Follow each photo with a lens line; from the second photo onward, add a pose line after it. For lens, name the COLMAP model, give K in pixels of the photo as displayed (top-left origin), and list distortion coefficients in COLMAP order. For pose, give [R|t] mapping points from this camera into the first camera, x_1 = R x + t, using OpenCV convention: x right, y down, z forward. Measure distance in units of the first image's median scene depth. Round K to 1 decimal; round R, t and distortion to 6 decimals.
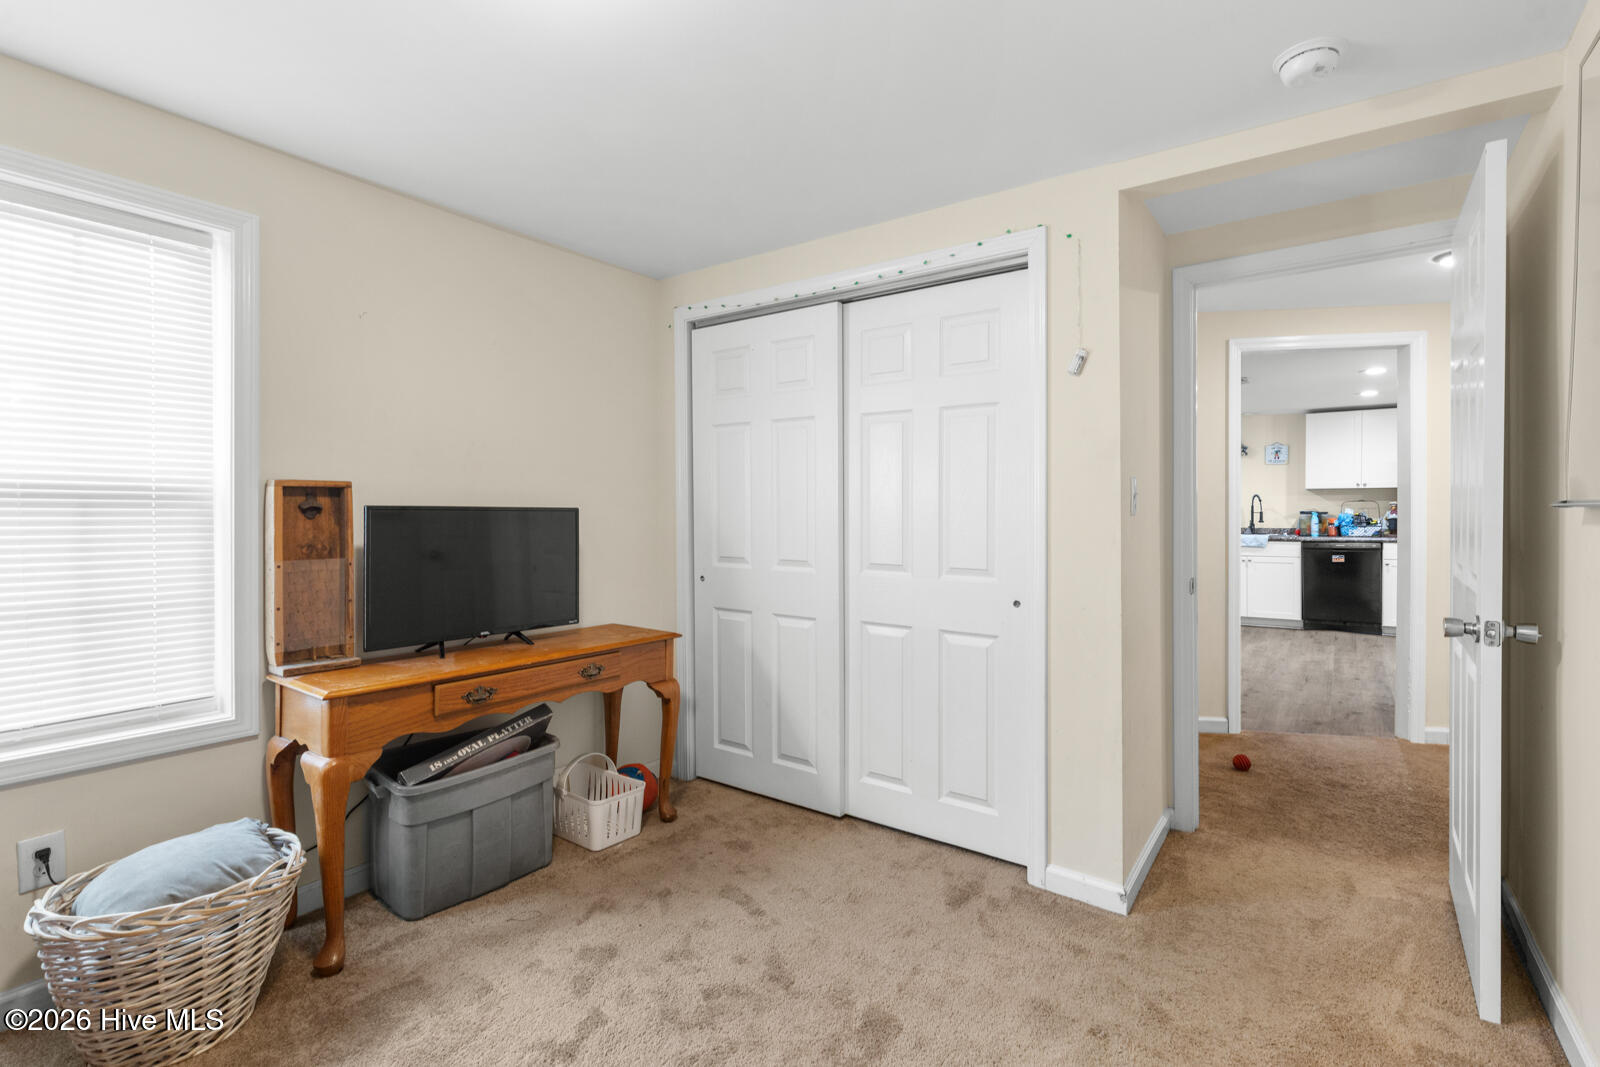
lens RADIAL K [[734.5, 0, 798.6], [0, 734.5, 516.8], [0, 0, 1]] dist [0.000941, -0.000218]
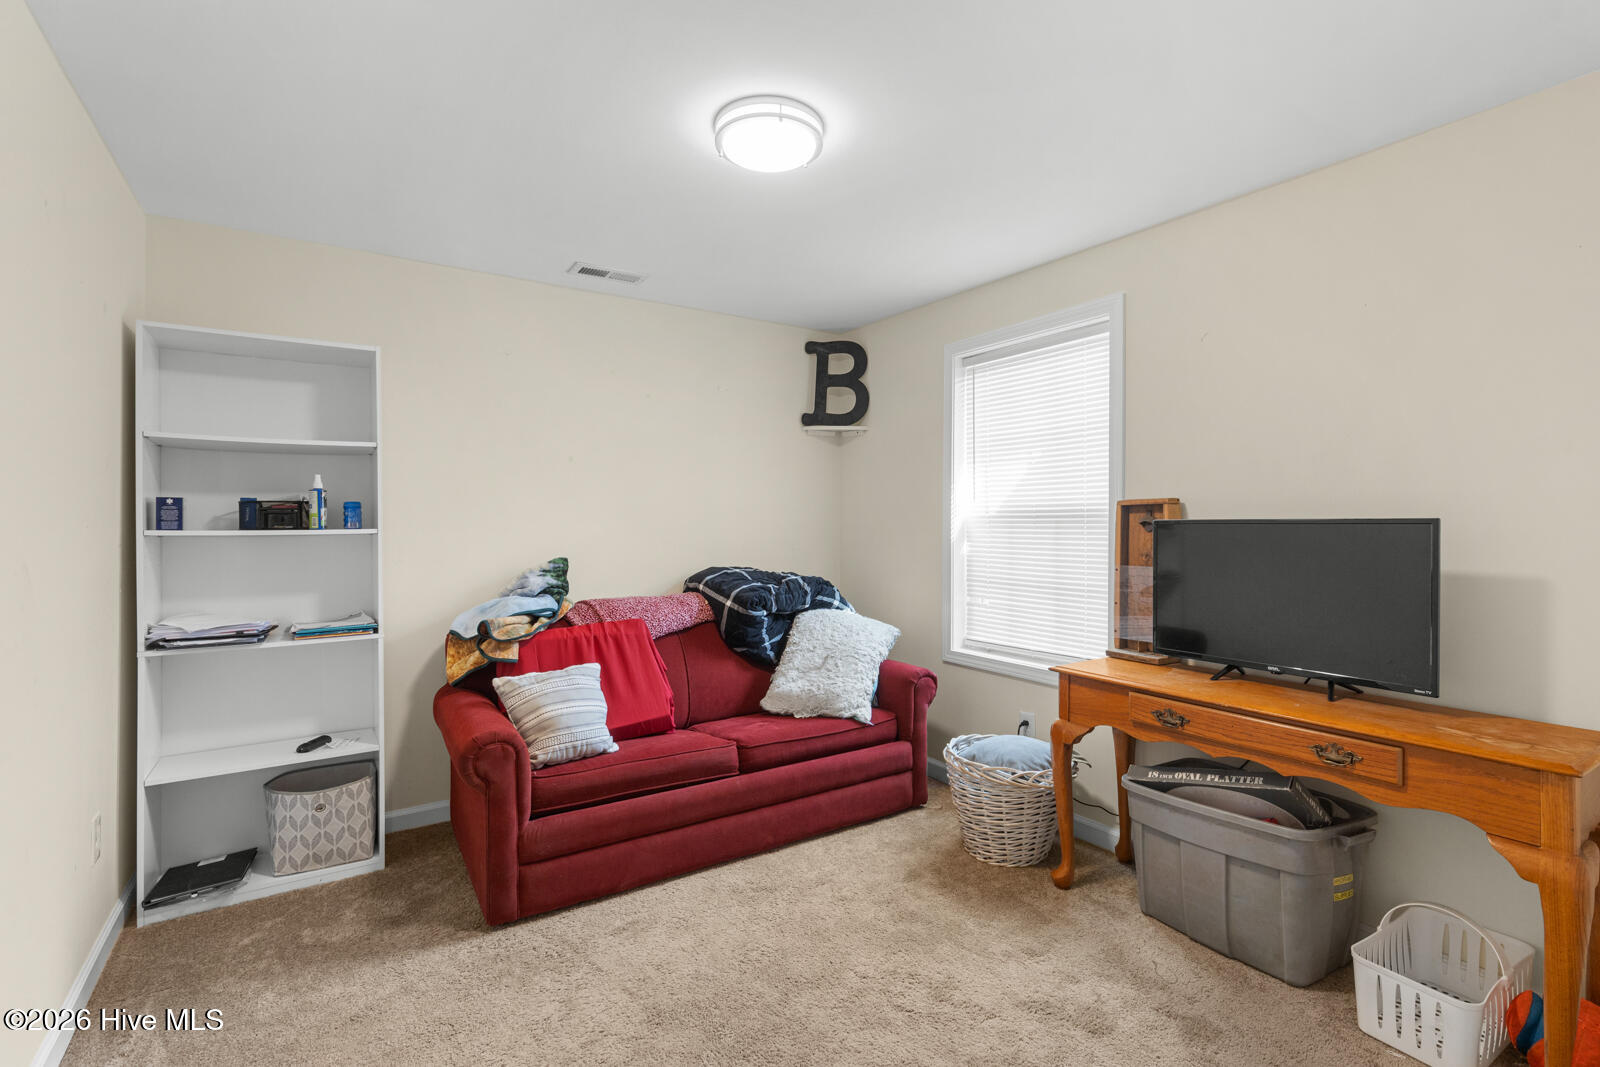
lens RADIAL K [[719.9, 0, 804.9], [0, 719.9, 527.0], [0, 0, 1]] dist [0.001939, -0.000611]
pose [[-0.336413, -0.001427, -0.941714, 0.587034], [-0.003795, 0.999993, -0.000160, -0.002383], [0.941707, 0.003520, -0.336416, 0.845413]]
